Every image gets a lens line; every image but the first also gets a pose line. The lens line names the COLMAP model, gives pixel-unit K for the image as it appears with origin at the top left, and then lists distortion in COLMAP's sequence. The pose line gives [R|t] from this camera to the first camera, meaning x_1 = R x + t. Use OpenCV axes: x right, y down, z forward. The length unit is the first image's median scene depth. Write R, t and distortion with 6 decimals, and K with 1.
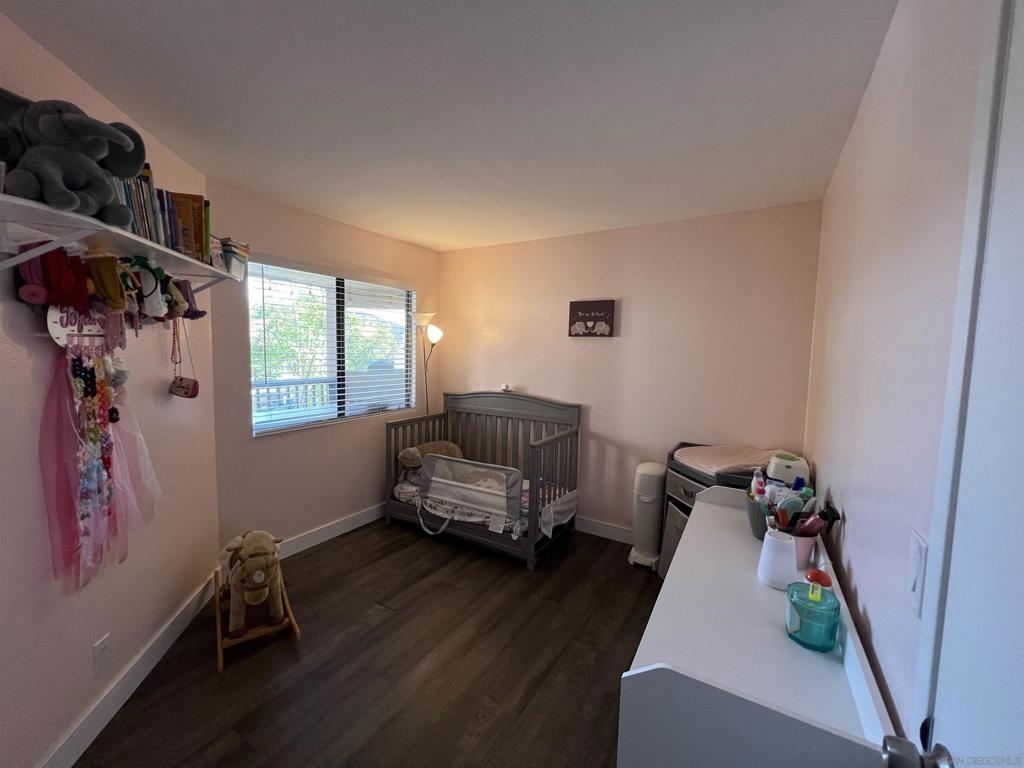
lens RADIAL K [[410.3, 0, 513.3], [0, 410.3, 382.5], [0, 0, 1]] dist [-0.010780, 0.000102]
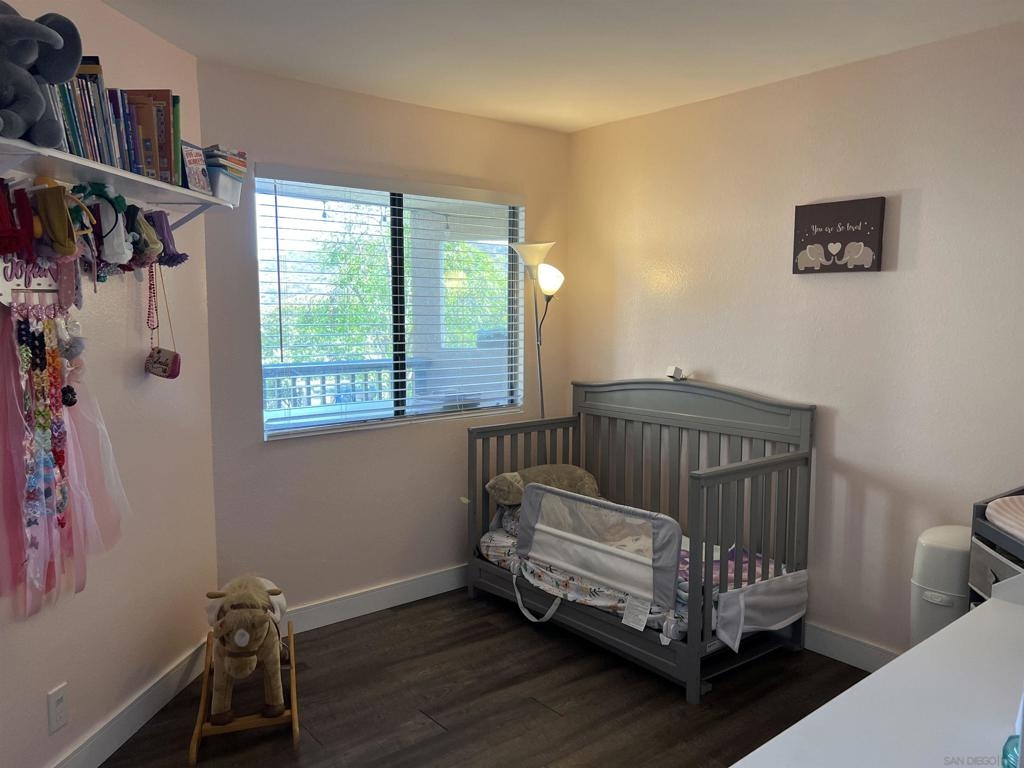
lens RADIAL K [[757.3, 0, 512.0], [0, 757.3, 384.0], [0, 0, 1]] dist [0.048570, -0.086606]
pose [[0.941975, 0.012076, -0.335465, 0.160607], [-0.006942, 0.999840, 0.016497, 0.017144], [0.335611, -0.013211, 0.941908, -0.035816]]
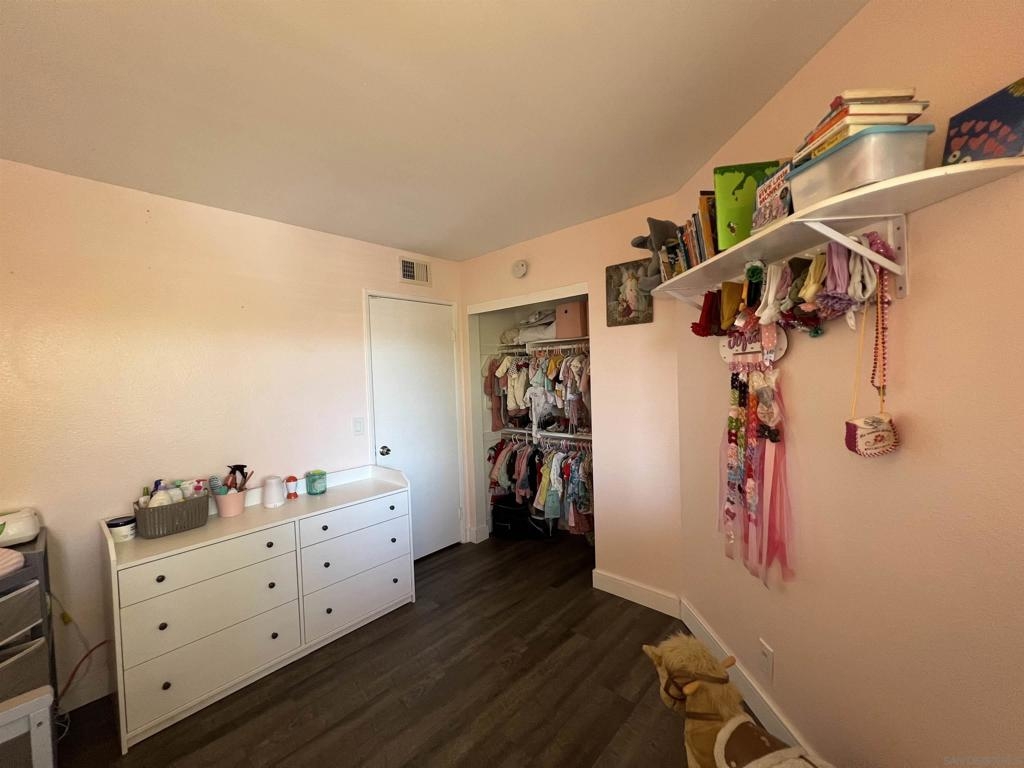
lens RADIAL K [[410.3, 0, 513.3], [0, 410.3, 382.5], [0, 0, 1]] dist [-0.010780, 0.000102]
pose [[-0.981055, 0.007549, 0.193582, -0.346744], [0.028520, 0.993981, 0.105774, -0.094278], [-0.191619, 0.109291, -0.975365, 1.217456]]
